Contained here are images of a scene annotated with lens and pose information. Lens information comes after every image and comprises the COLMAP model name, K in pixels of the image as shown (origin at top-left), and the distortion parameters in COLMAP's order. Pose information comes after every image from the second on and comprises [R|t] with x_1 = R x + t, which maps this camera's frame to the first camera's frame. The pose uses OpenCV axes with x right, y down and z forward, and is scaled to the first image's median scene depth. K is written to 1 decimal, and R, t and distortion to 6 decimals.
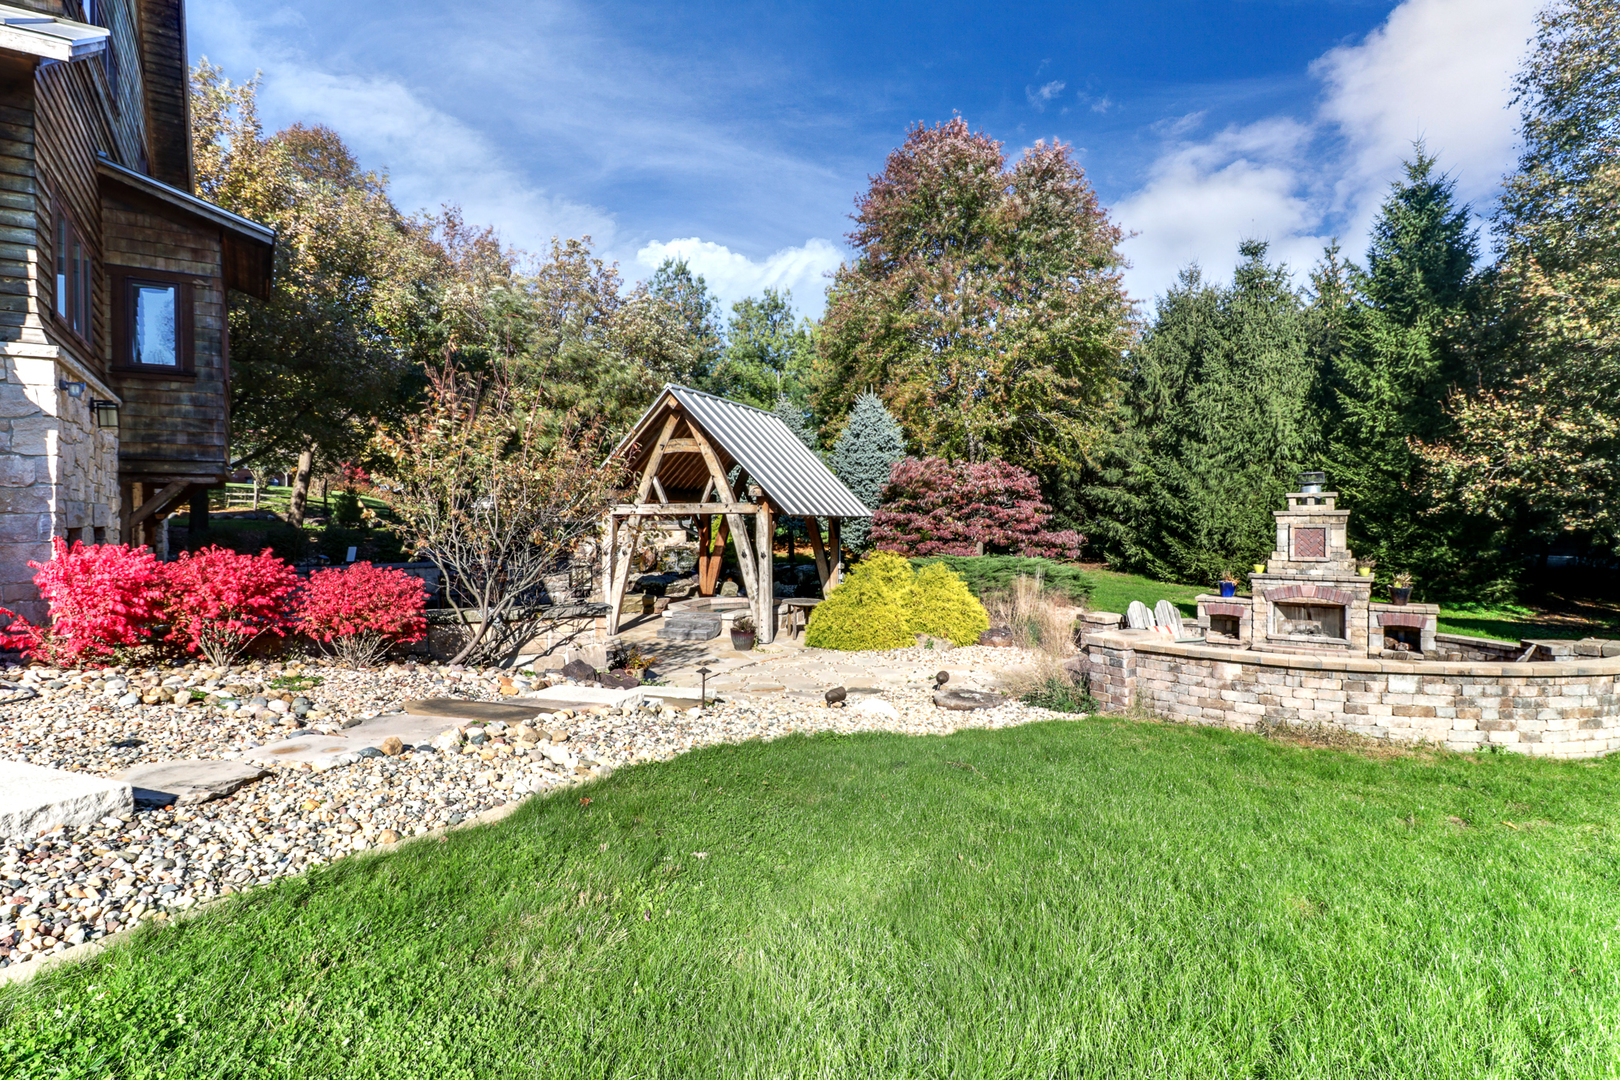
lens RADIAL K [[820.5, 0, 817.7], [0, 820.5, 542.8], [0, 0, 1]] dist [0.011960, -0.004600]
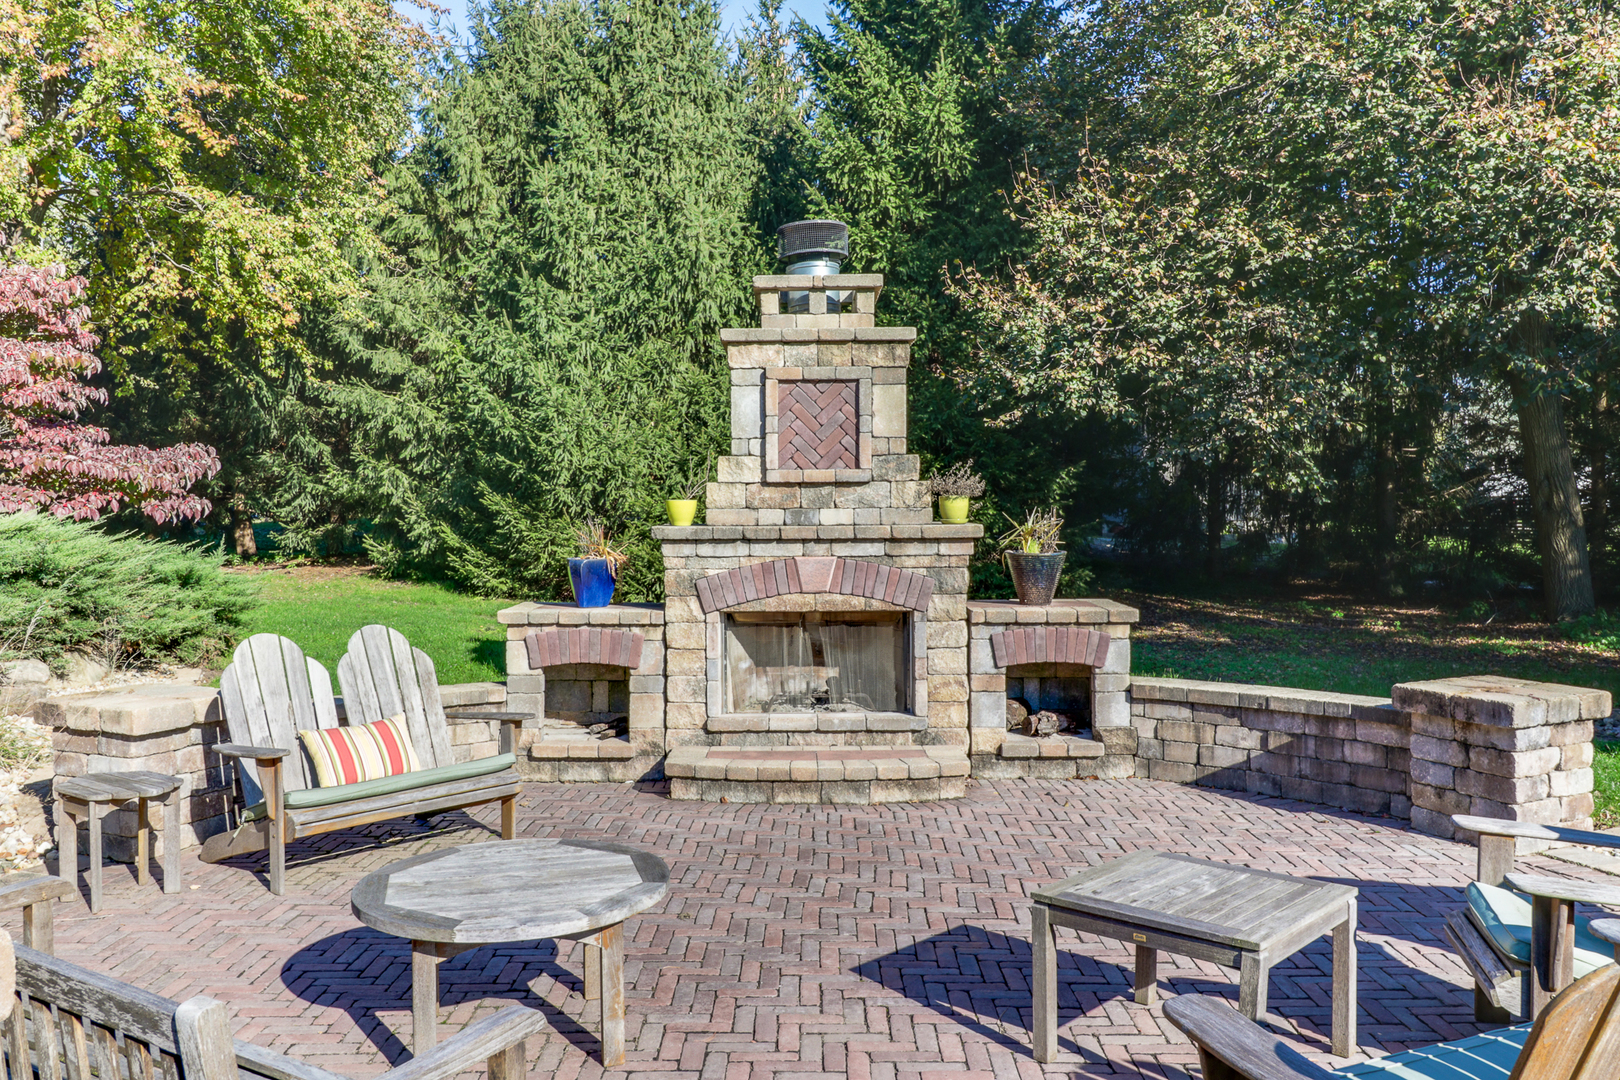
lens RADIAL K [[1305.7, 0, 807.8], [0, 1305.7, 532.2], [0, 0, 1]] dist [-0.000120, -0.001957]
pose [[0.825031, -0.007043, 0.565044, 0.273312], [0.019674, 0.999674, -0.016265, 0.045375], [-0.564745, 0.024536, 0.824901, 0.521791]]
